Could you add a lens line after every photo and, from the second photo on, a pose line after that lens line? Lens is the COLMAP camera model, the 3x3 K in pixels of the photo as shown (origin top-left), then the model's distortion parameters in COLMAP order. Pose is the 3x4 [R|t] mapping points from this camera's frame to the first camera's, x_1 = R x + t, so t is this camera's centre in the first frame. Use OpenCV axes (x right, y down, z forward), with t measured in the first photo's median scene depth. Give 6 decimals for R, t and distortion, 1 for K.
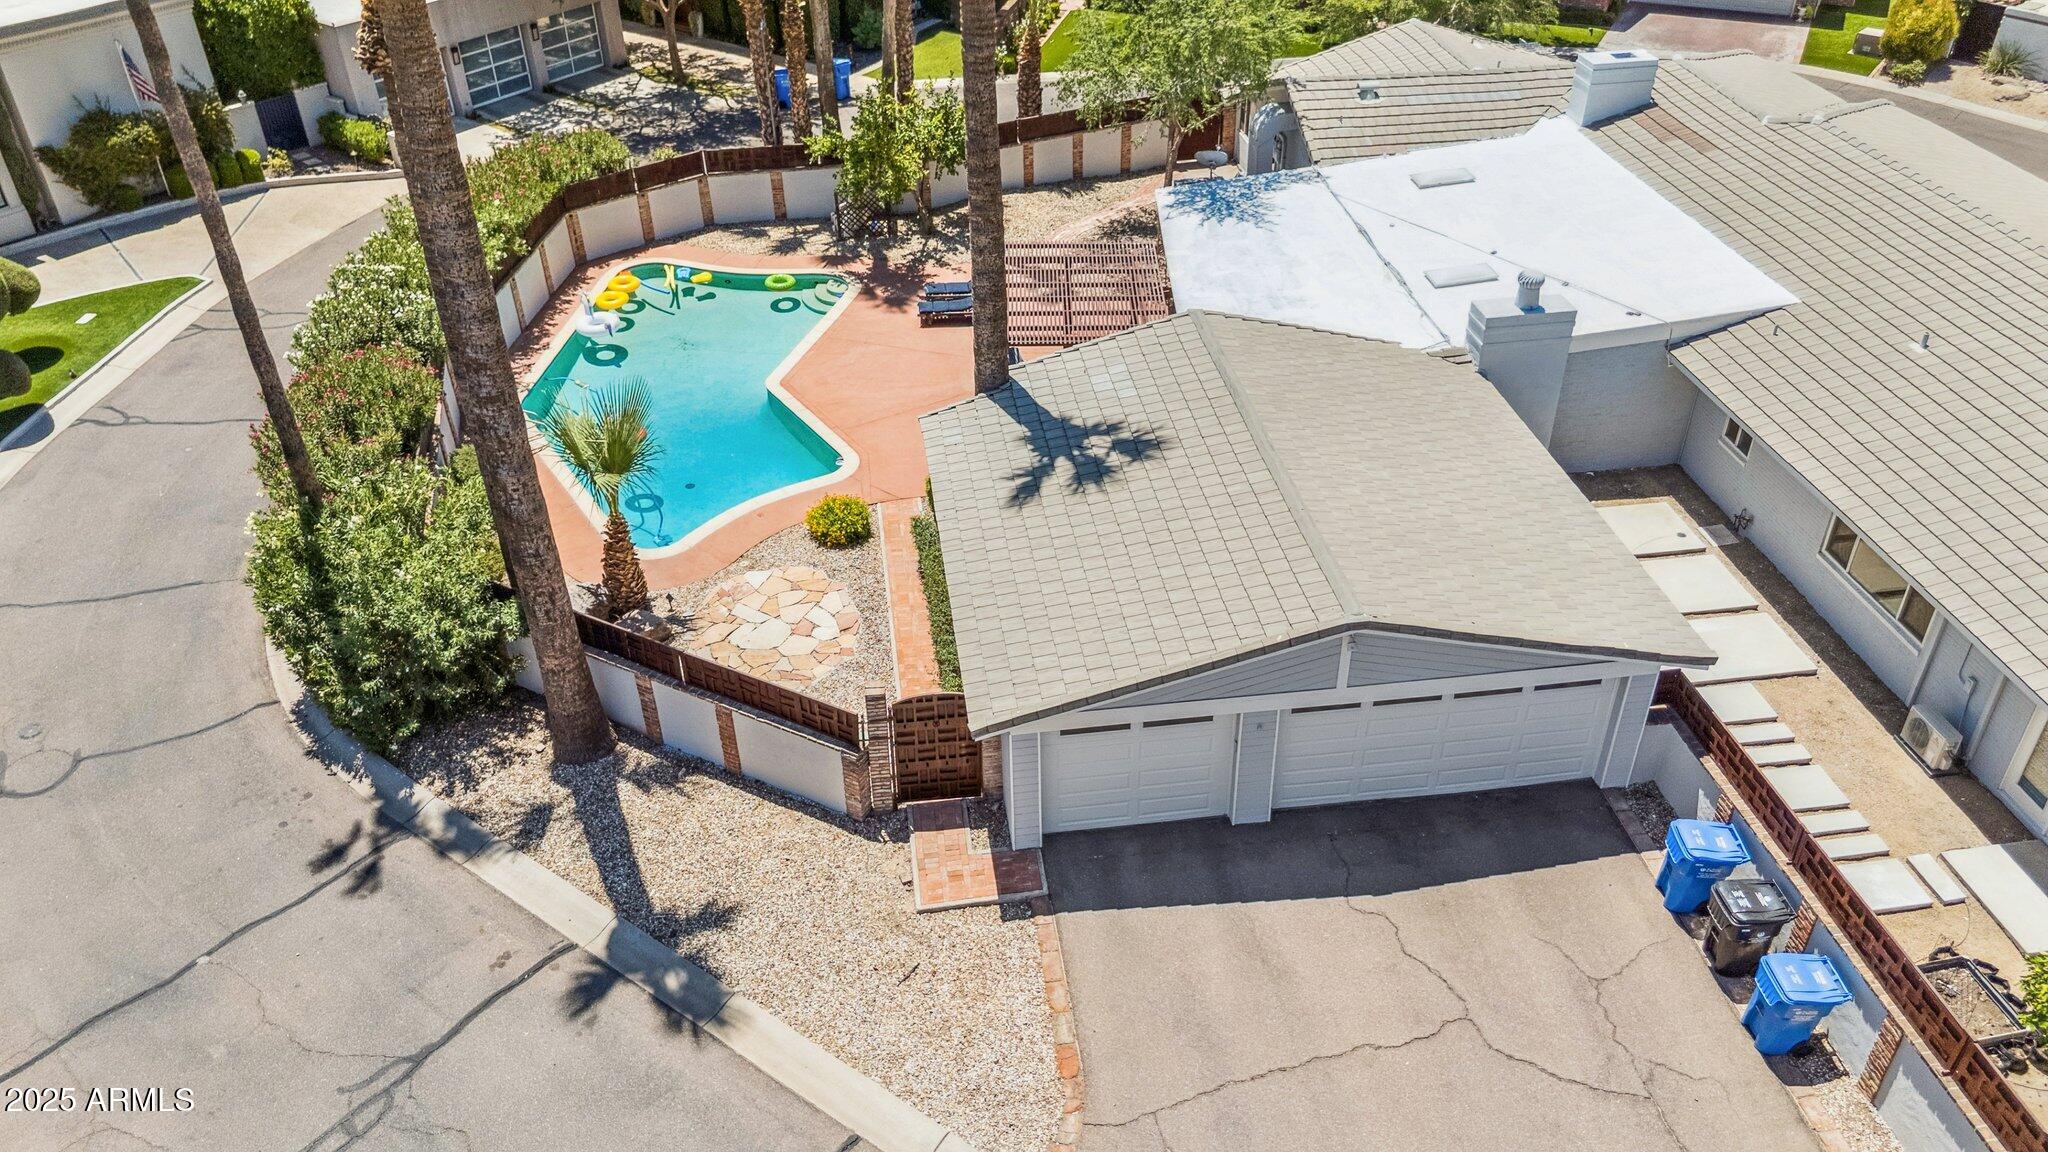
lens RADIAL K [[1507.5, 0, 1025.2], [0, 1507.5, 533.7], [0, 0, 1]] dist [0.067063, -0.067925]
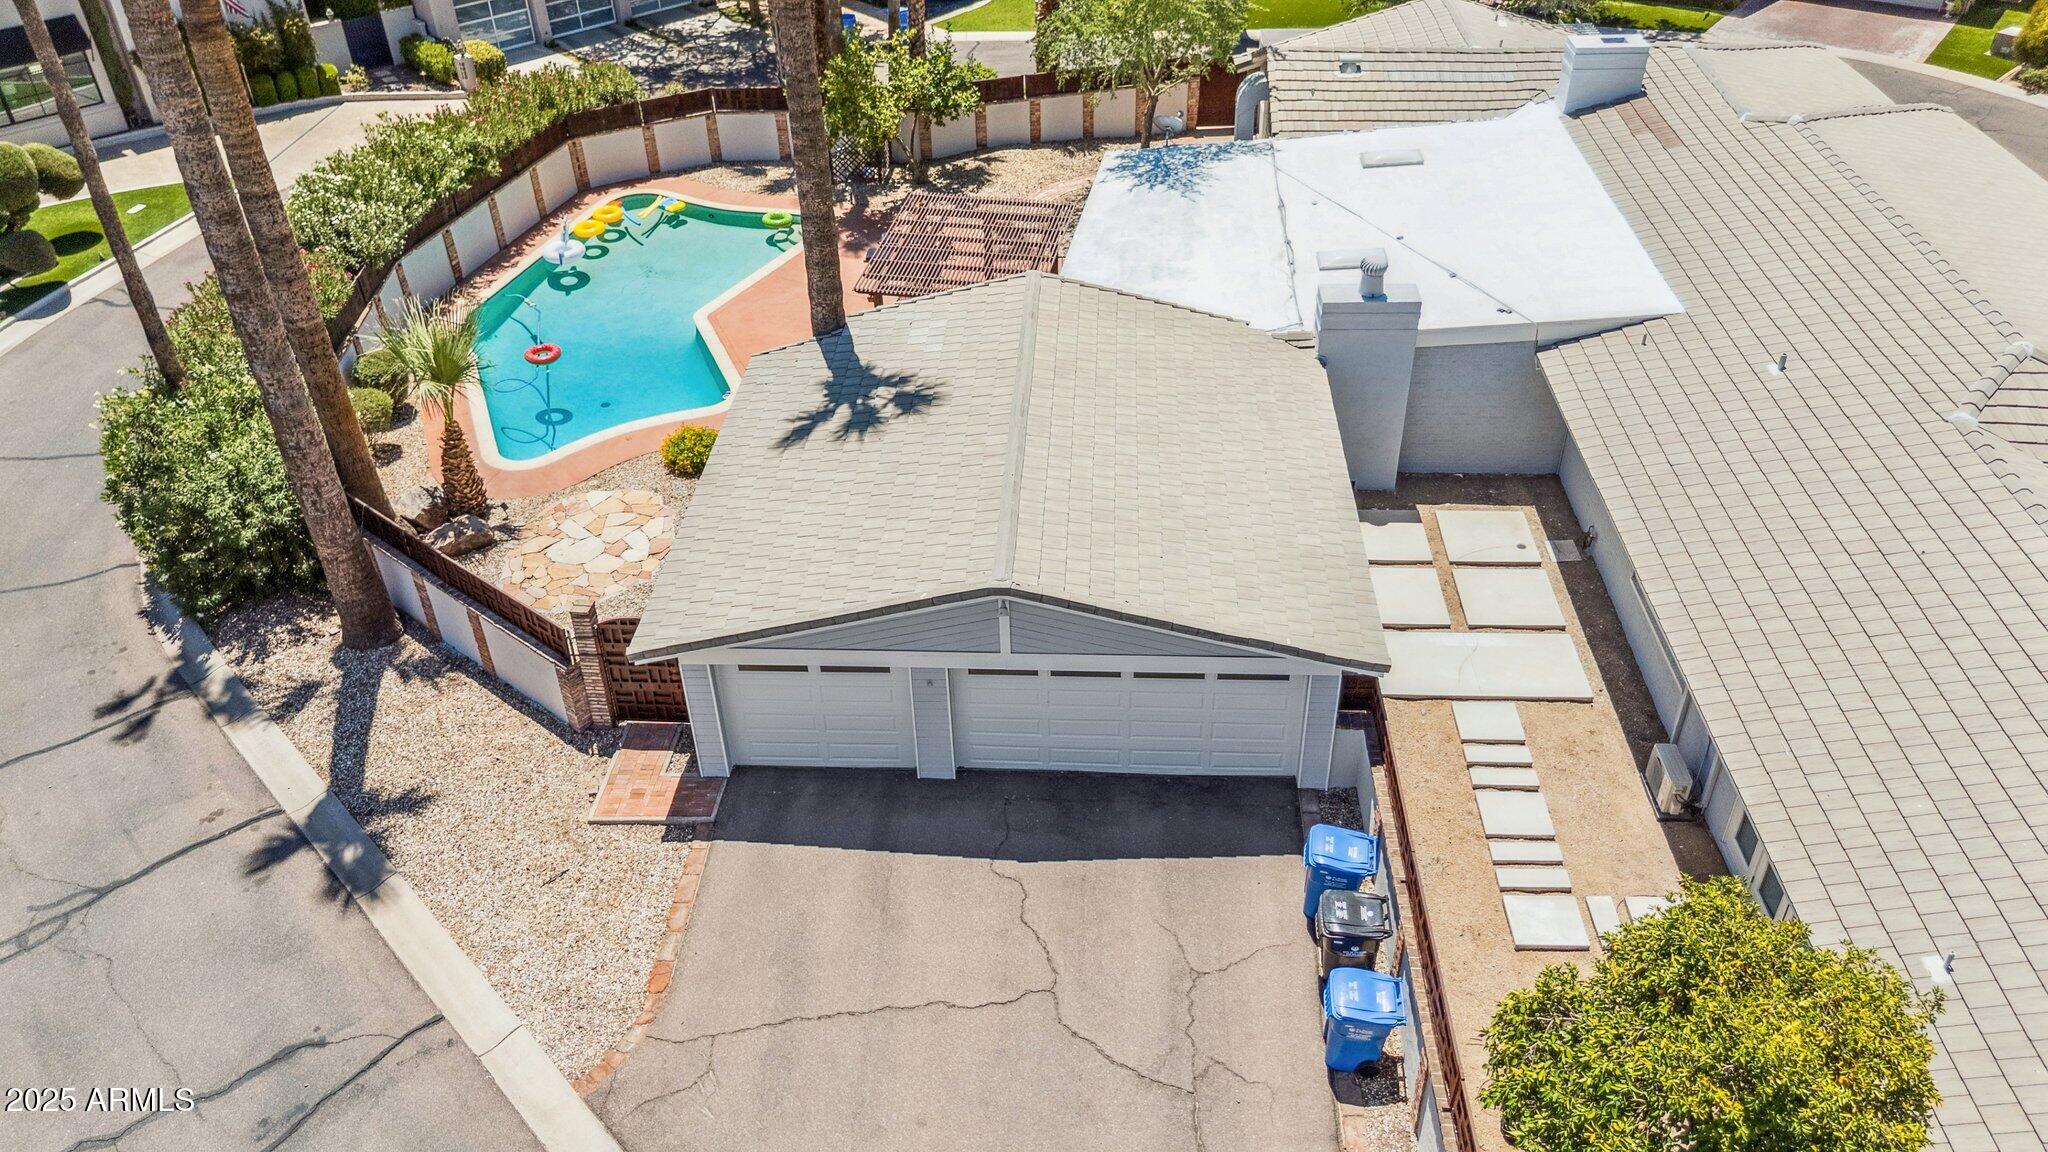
lens RADIAL K [[1507.5, 0, 1025.2], [0, 1507.5, 533.7], [0, 0, 1]] dist [0.067063, -0.067925]
pose [[0.983477, 0.100309, -0.150703, 0.317313], [-0.096515, 0.994807, 0.032298, -0.009103], [0.153161, -0.017220, 0.988051, 0.014245]]
